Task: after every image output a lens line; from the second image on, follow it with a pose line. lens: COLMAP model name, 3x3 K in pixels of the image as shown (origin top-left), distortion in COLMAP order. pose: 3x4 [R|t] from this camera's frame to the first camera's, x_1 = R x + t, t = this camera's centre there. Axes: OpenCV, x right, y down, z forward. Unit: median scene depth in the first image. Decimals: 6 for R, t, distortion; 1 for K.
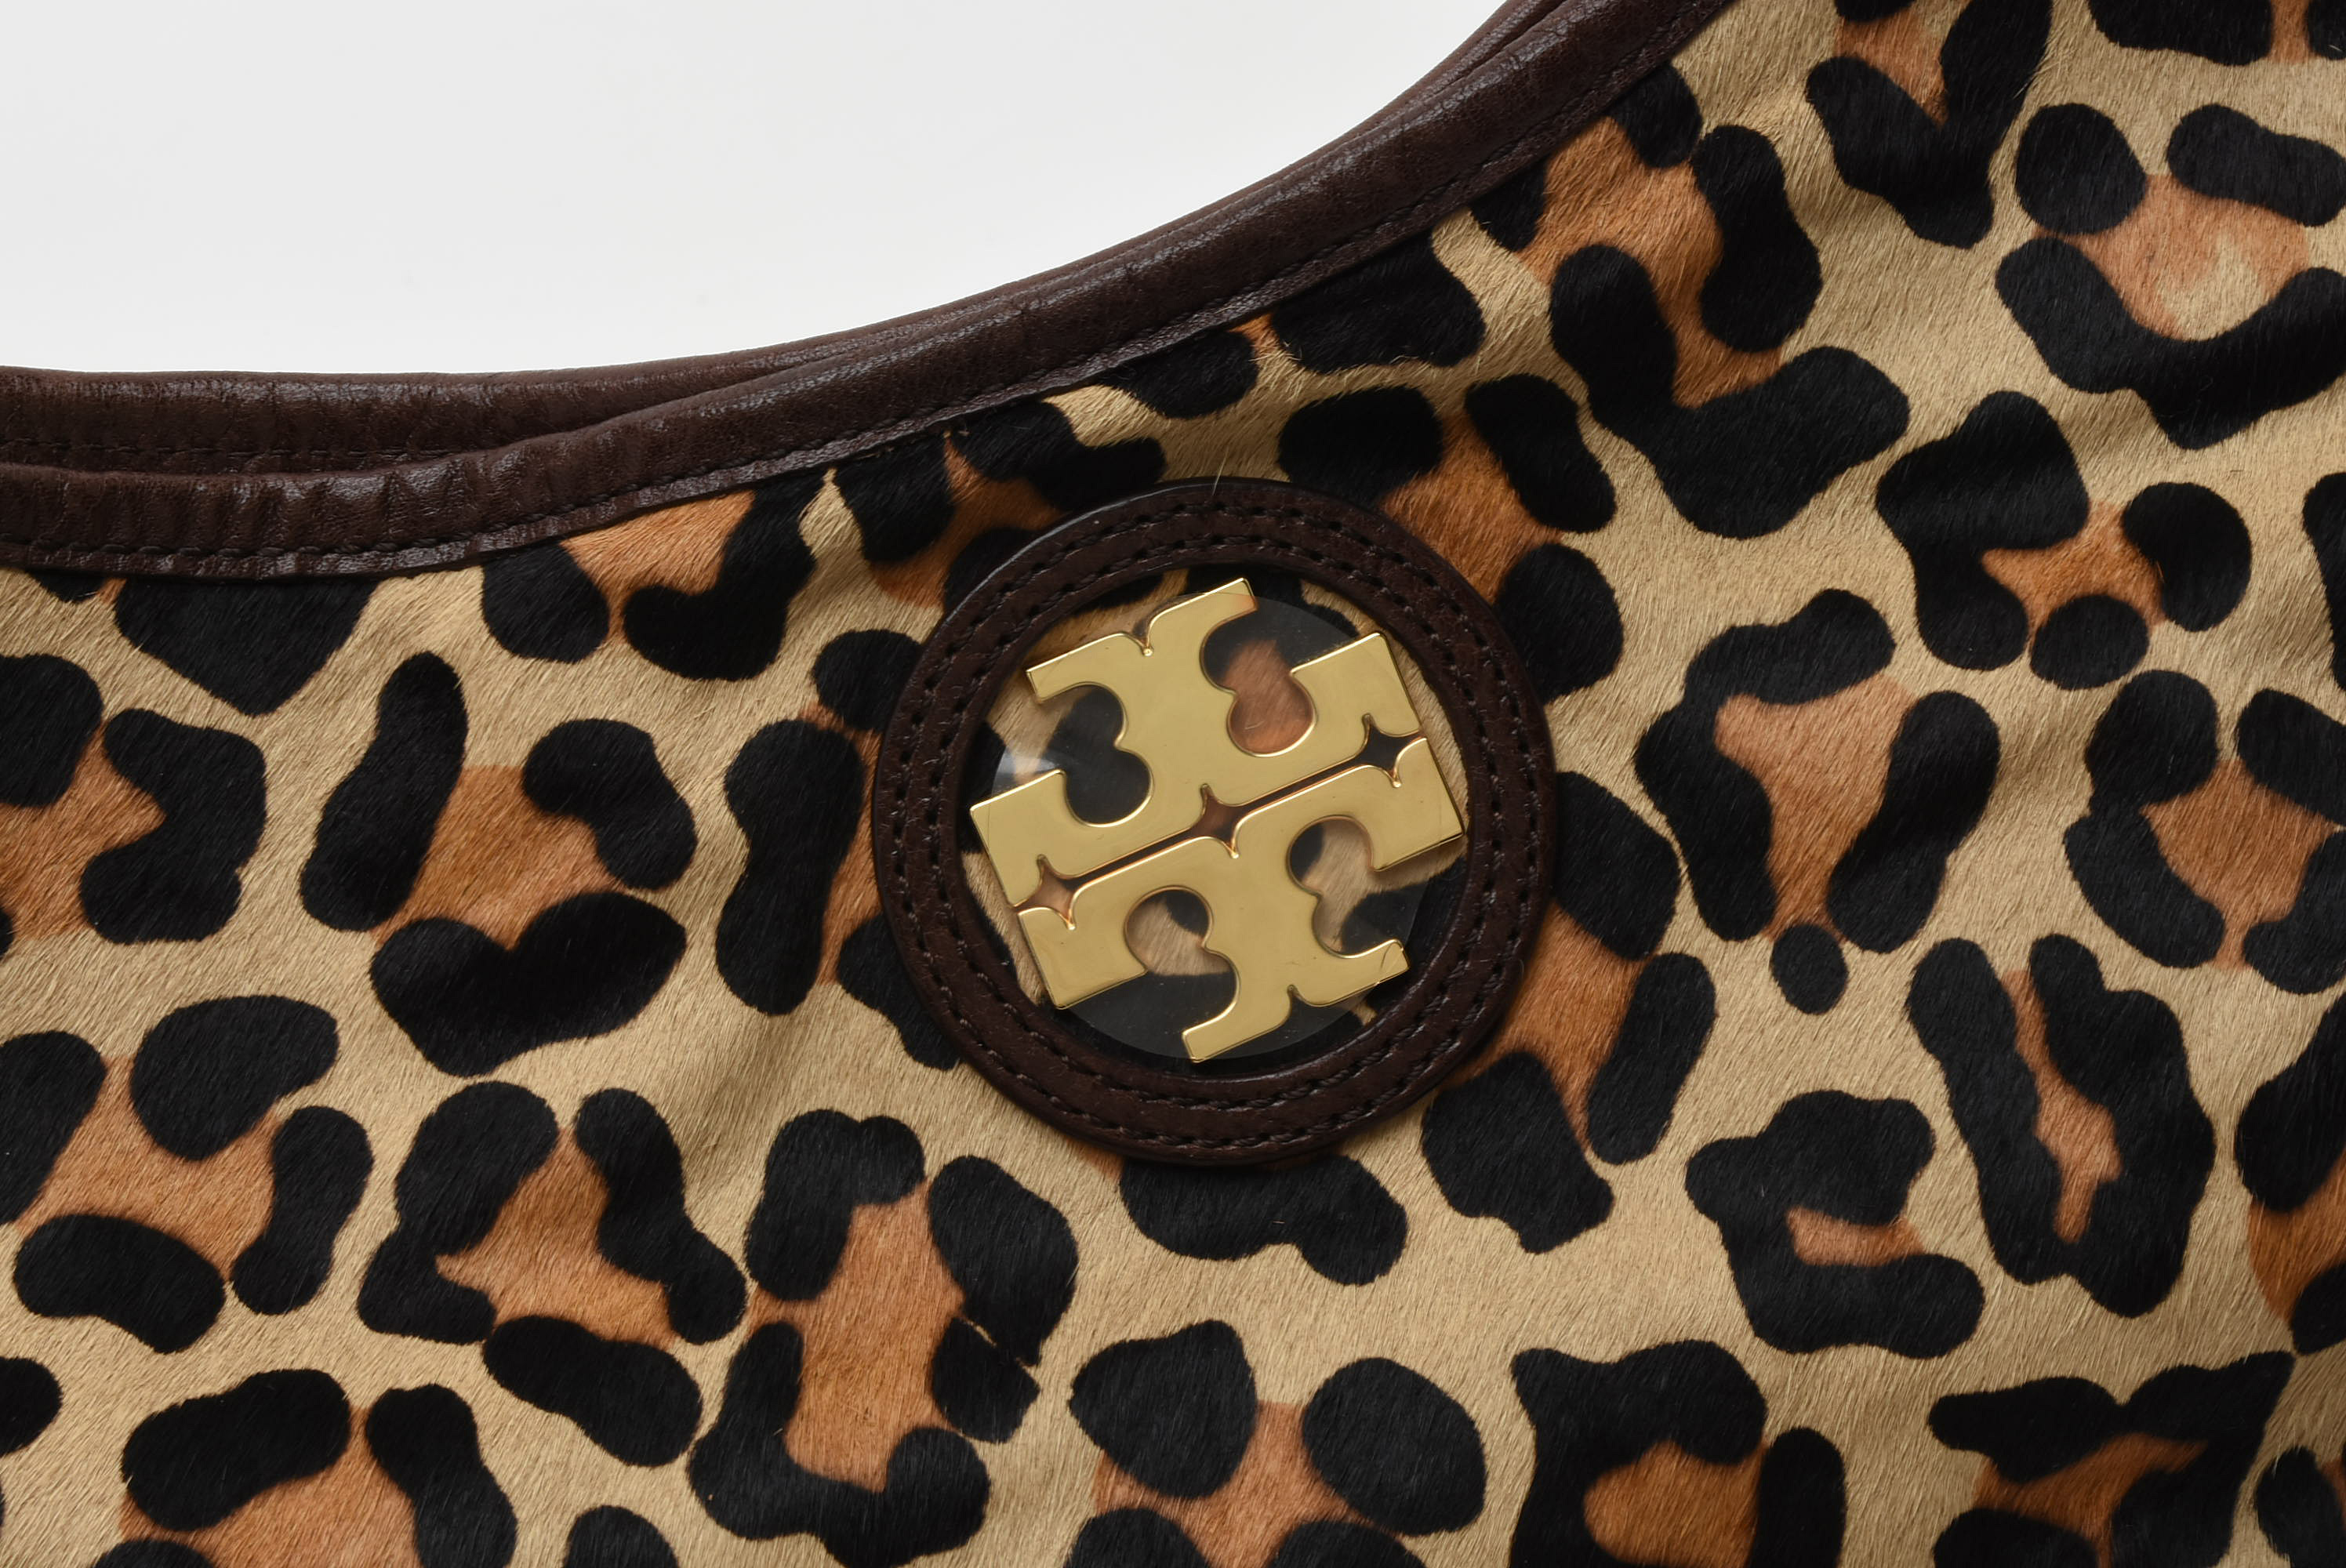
lens RADIAL K [[5468.6, 0, 1173.0], [0, 5468.6, 784.0], [0, 0, 1]] dist [0.000970, 0.017019]
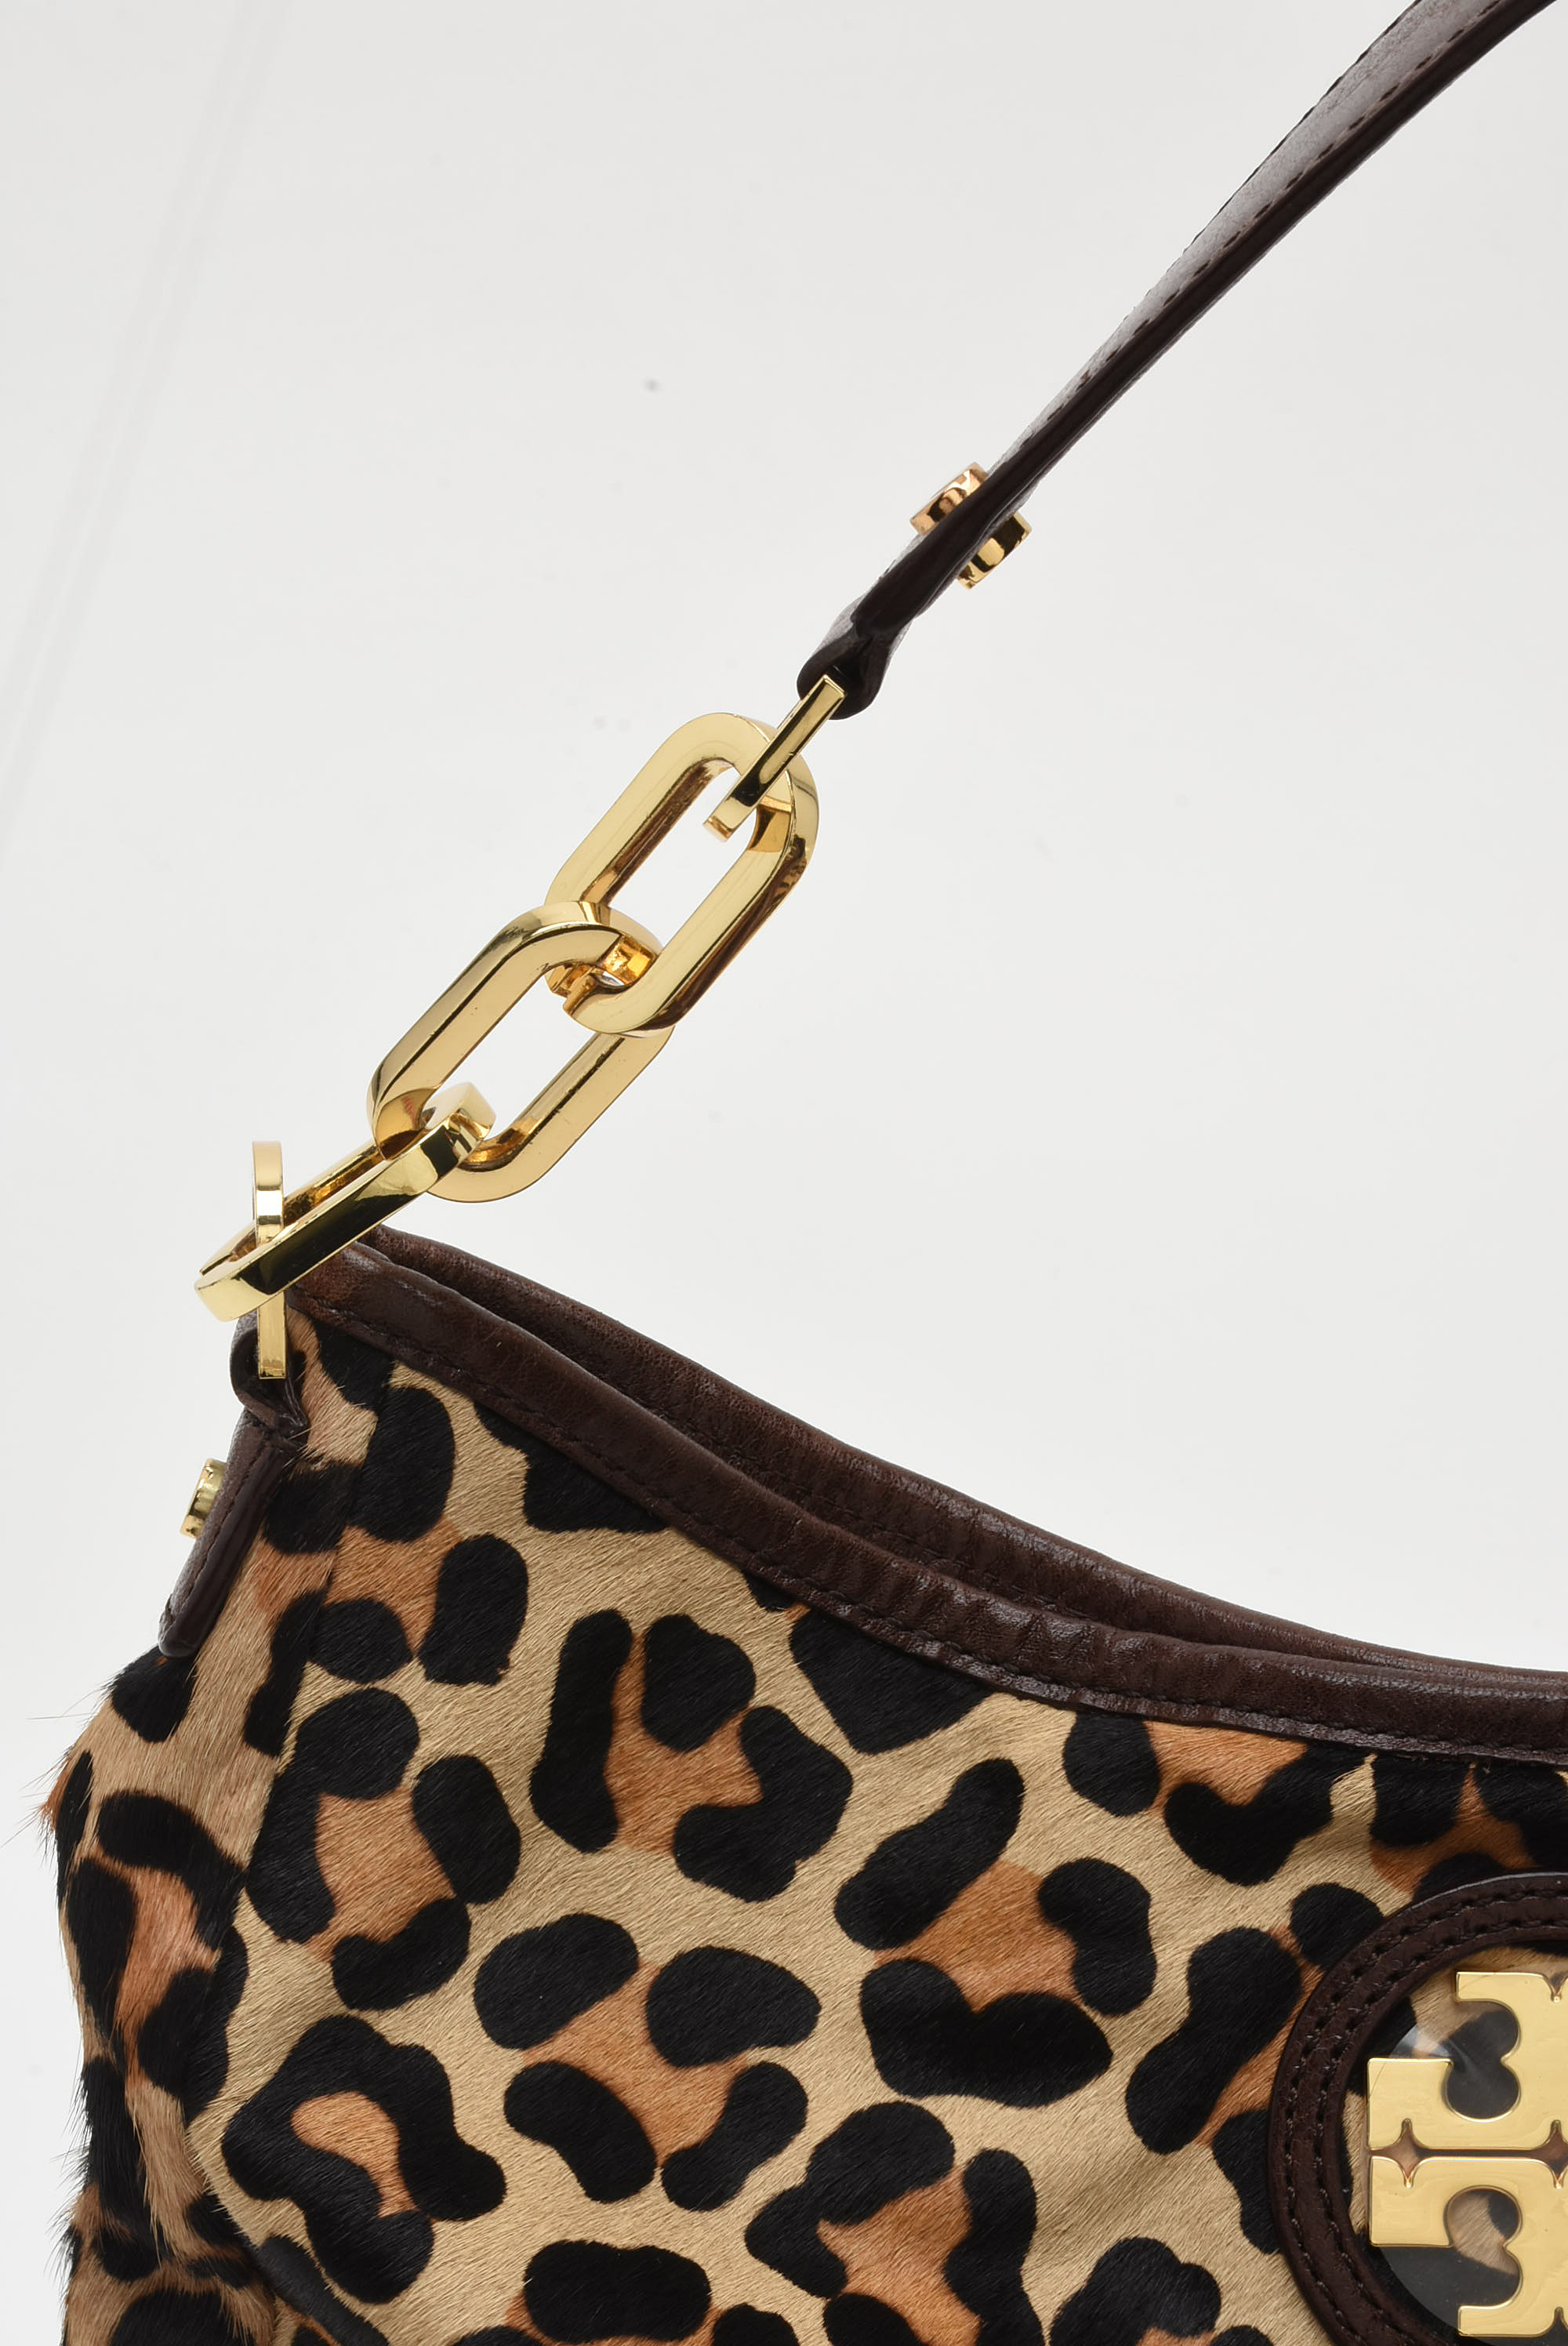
lens RADIAL K [[5468.6, 0, 784.0], [0, 5468.6, 1173.0], [0, 0, 1]] dist [0.000970, 0.017019]
pose [[0.906965, 0.380061, -0.181572, -0.009438], [-0.404278, 0.906460, -0.122021, 0.026828], [0.118212, 0.184074, 0.975778, -0.229927]]
